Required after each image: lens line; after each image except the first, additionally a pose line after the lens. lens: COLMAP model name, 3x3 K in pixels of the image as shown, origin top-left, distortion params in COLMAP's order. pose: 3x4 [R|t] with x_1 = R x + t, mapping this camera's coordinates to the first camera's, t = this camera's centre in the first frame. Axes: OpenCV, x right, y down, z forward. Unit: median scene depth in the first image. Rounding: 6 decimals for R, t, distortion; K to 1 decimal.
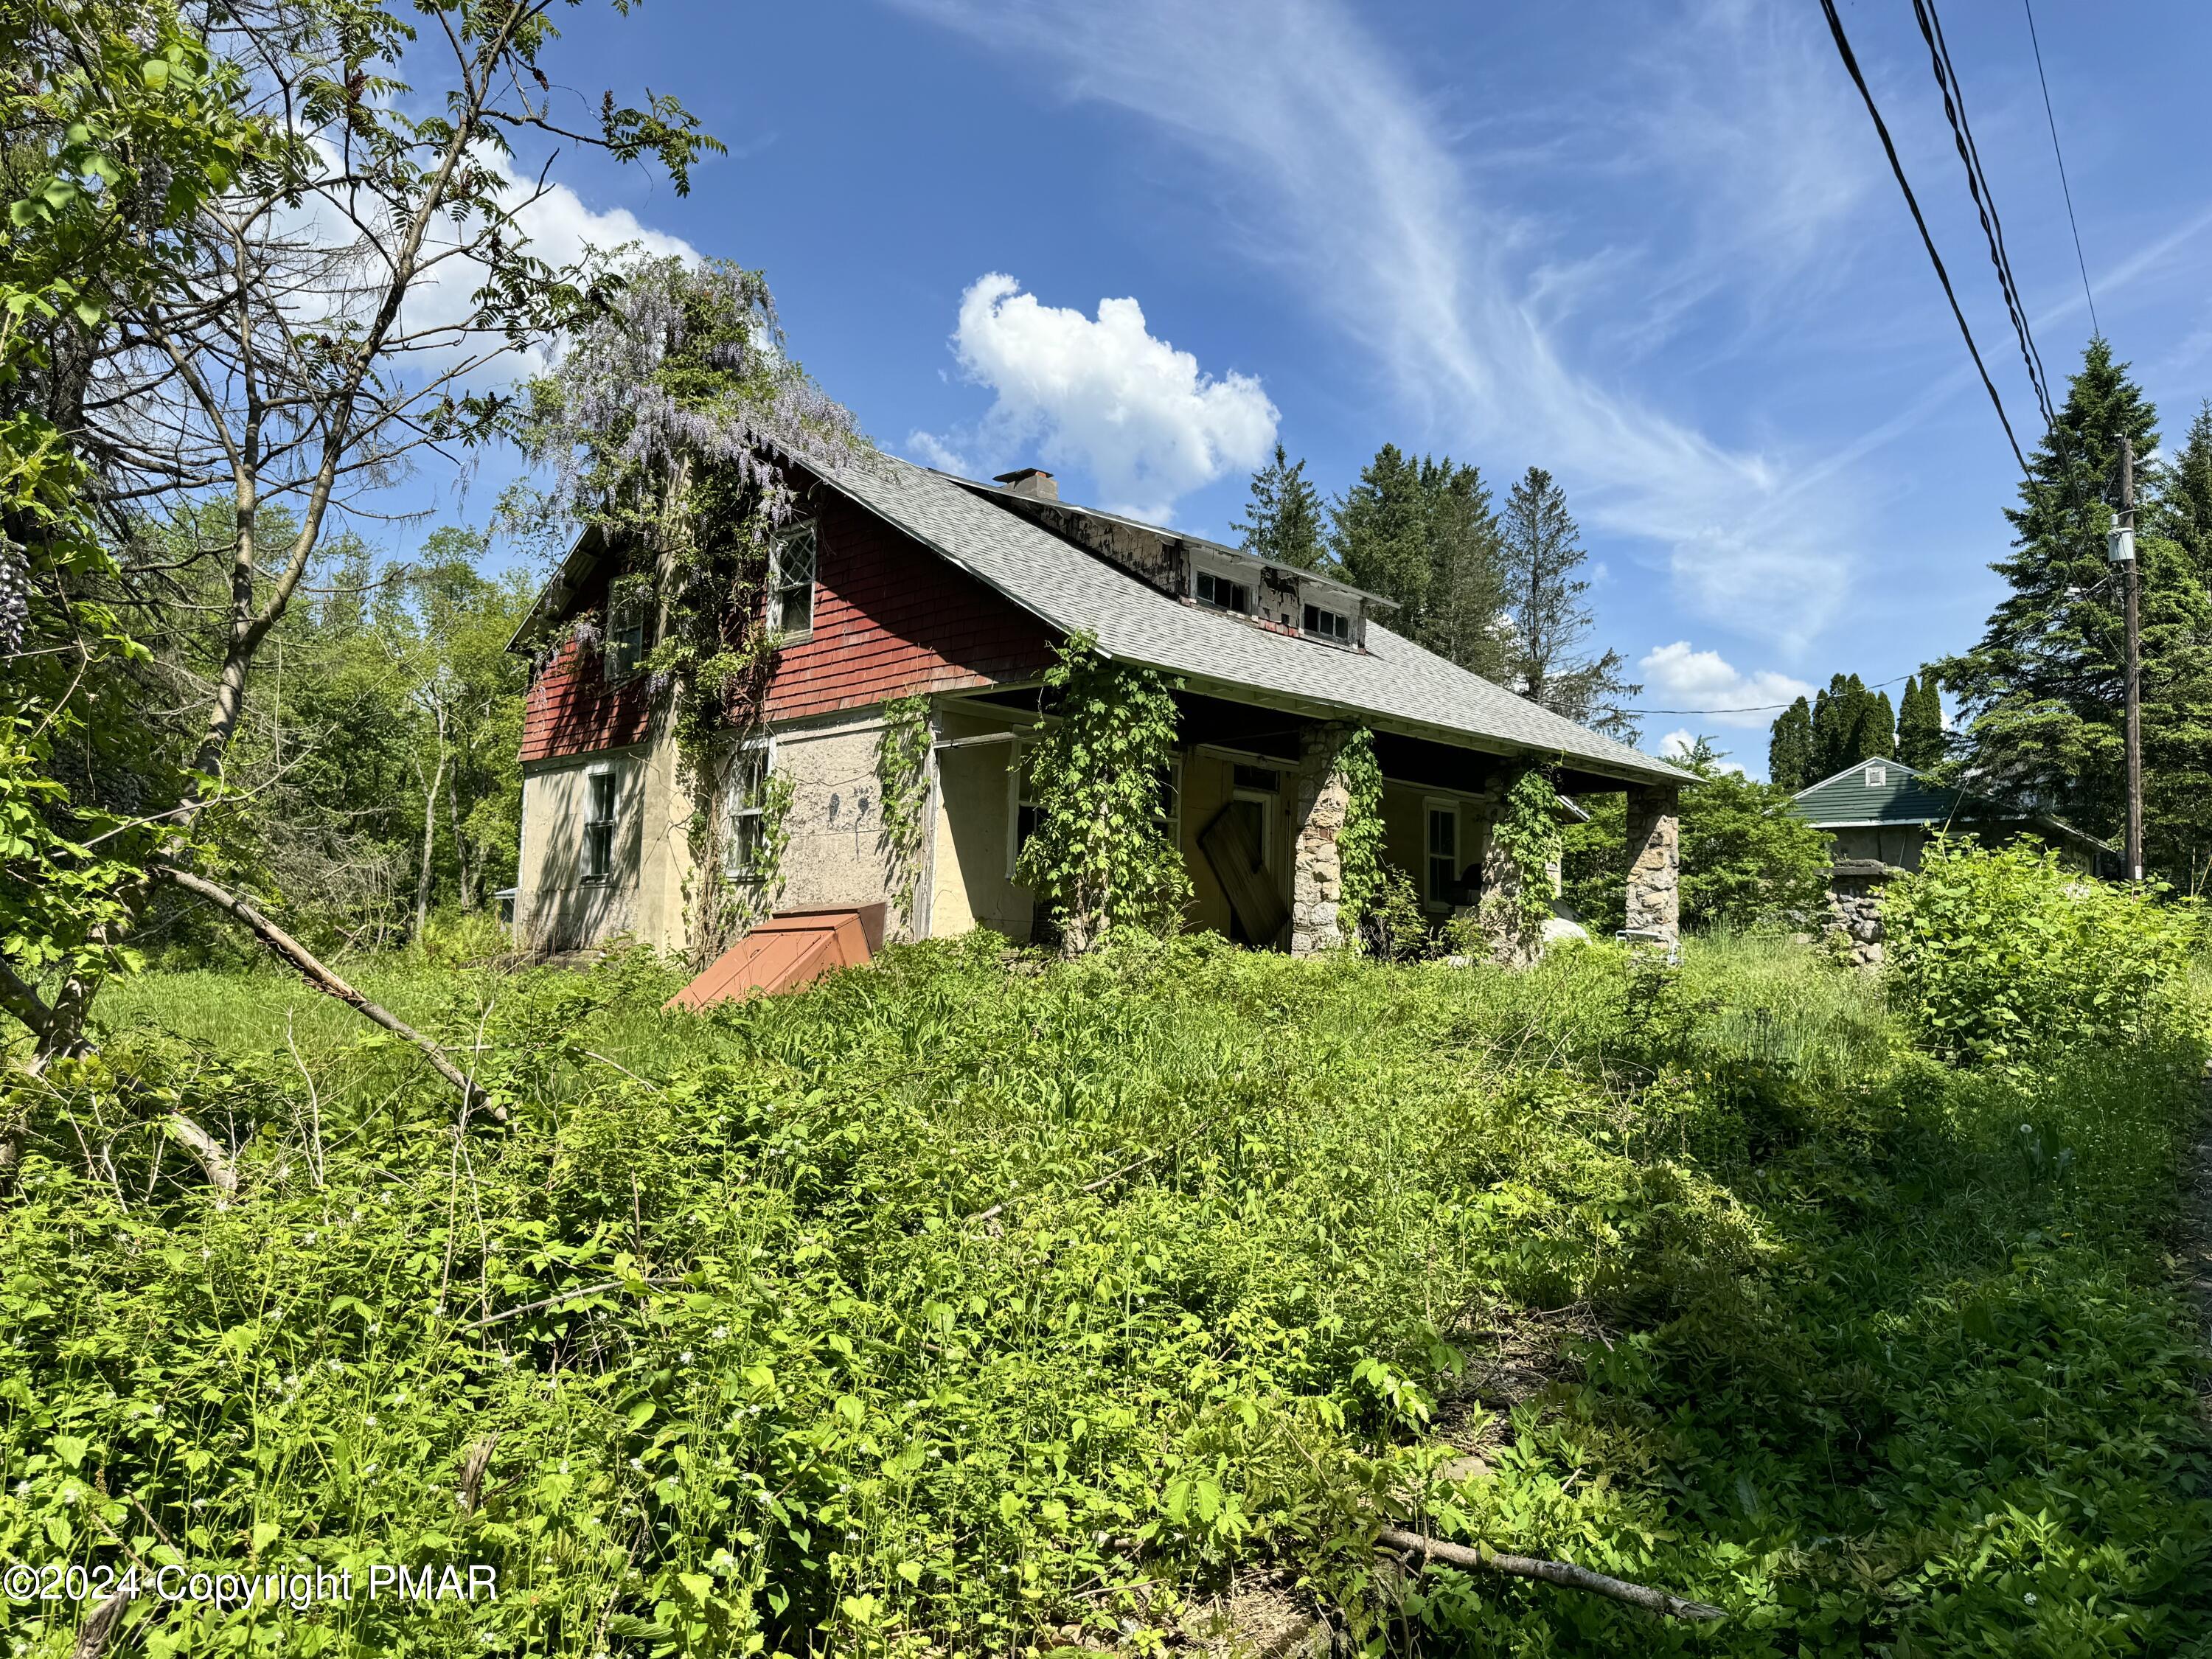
lens RADIAL K [[1538.0, 0, 1096.0], [0, 1538.0, 817.2], [0, 0, 1]] dist [0.067730, 0.004868]
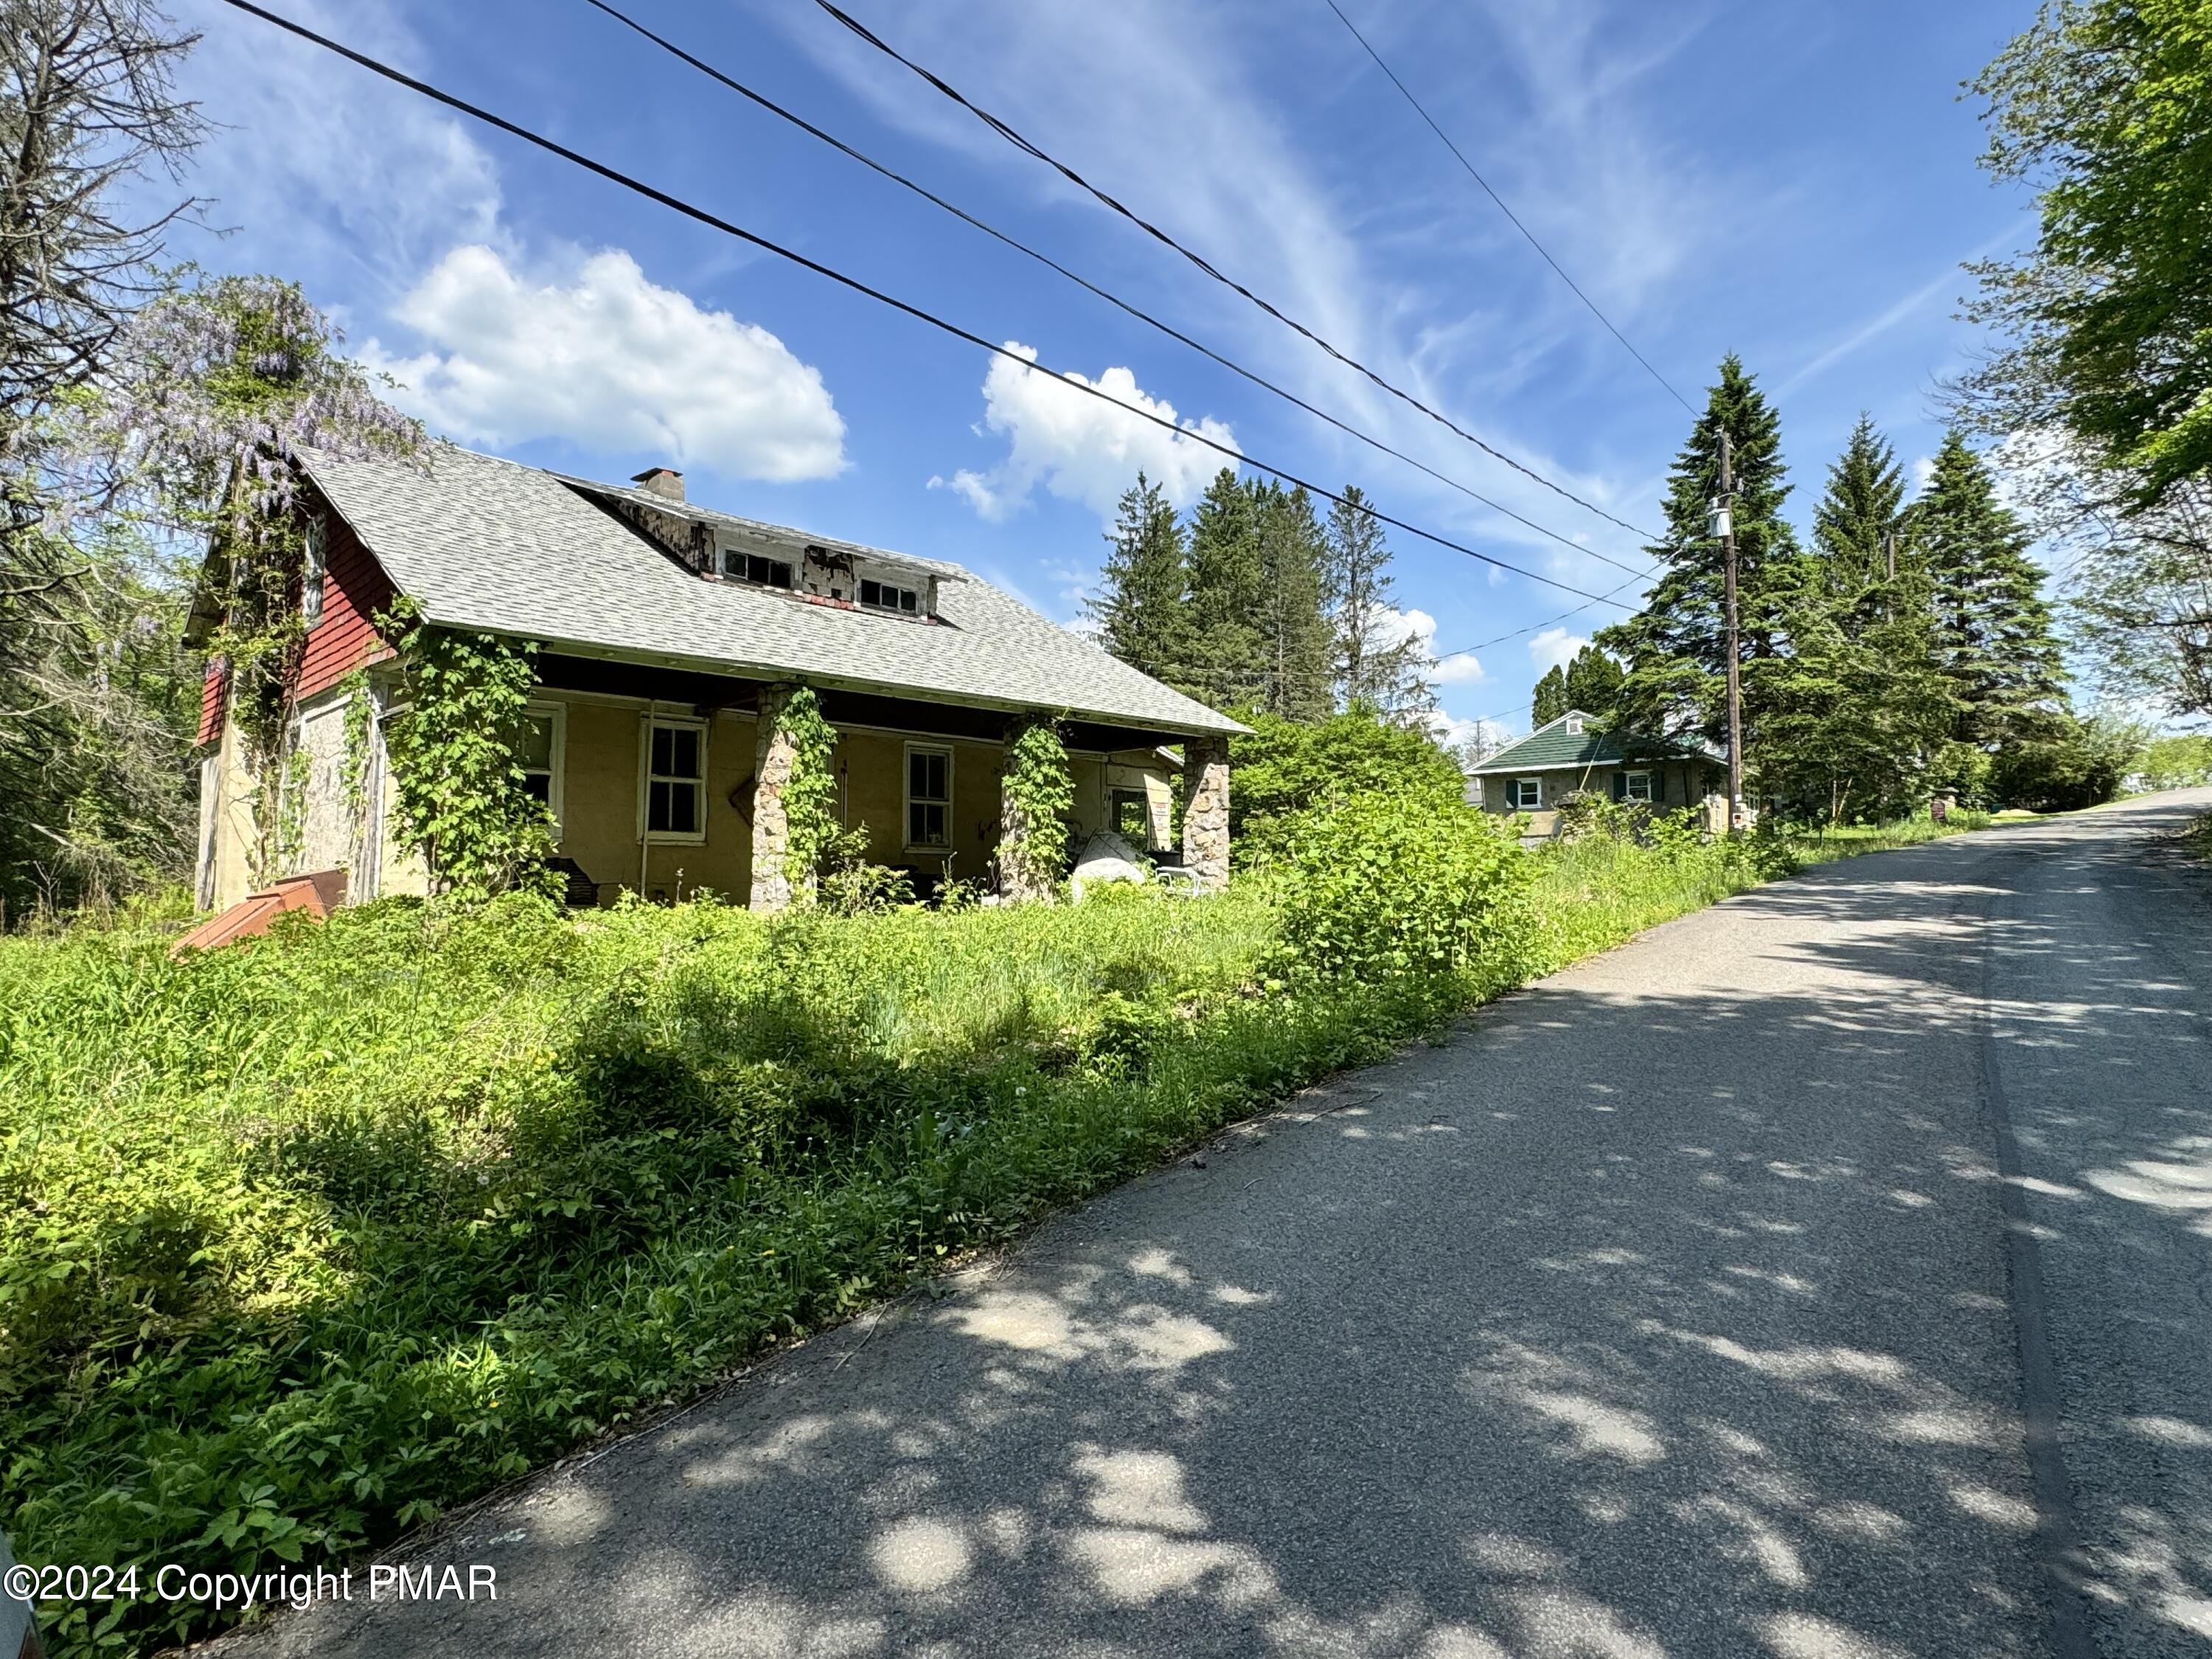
lens RADIAL K [[1215.4, 0, 1118.4], [0, 1215.4, 840.8], [0, 0, 1]] dist [0.030419, 0.000152]
pose [[0.999392, -0.033513, 0.009610, 0.152684], [0.033013, 0.998293, 0.048175, 0.005230], [-0.011208, -0.047829, 0.998793, 0.063469]]
